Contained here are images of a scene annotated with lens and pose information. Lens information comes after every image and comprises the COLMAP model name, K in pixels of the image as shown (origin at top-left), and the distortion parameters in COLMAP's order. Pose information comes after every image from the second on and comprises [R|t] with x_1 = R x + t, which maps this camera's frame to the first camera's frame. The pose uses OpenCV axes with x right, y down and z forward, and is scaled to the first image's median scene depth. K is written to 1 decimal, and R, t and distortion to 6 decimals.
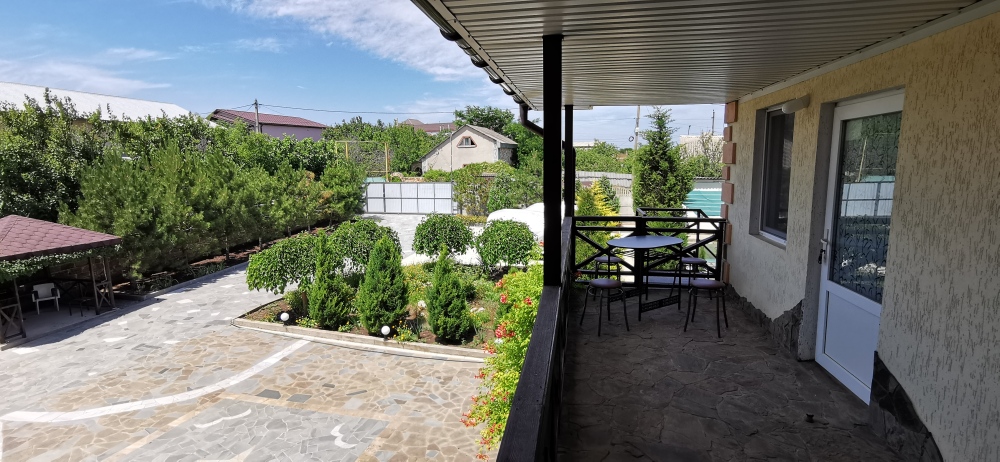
lens RADIAL K [[485.2, 0, 498.0], [0, 485.2, 232.7], [0, 0, 1]] dist [0.014666, 0.009139]
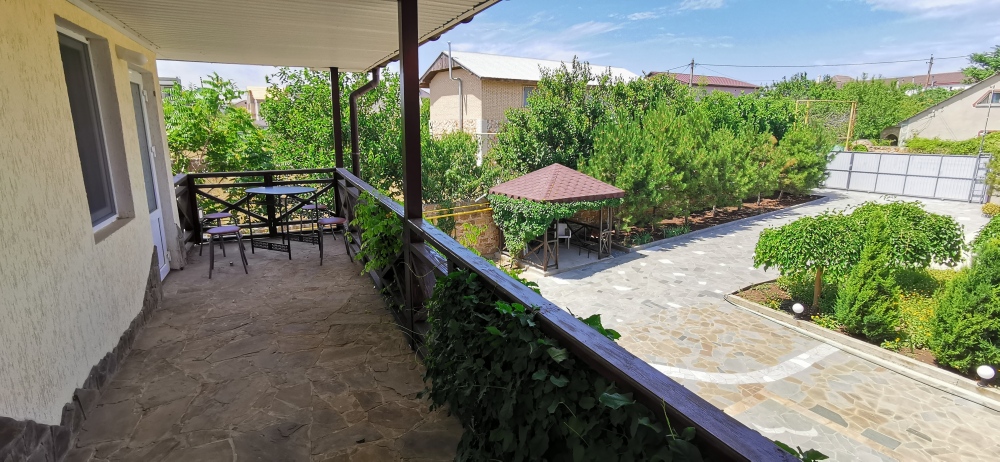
lens RADIAL K [[485.2, 0, 514.1], [0, 485.2, 232.5], [0, 0, 1]] dist [0.014666, 0.009139]
pose [[0.754096, 0.162003, -0.636470, -0.333284], [-0.117820, 0.986748, 0.111565, 0.010073], [0.646110, -0.009142, 0.763190, 0.057655]]
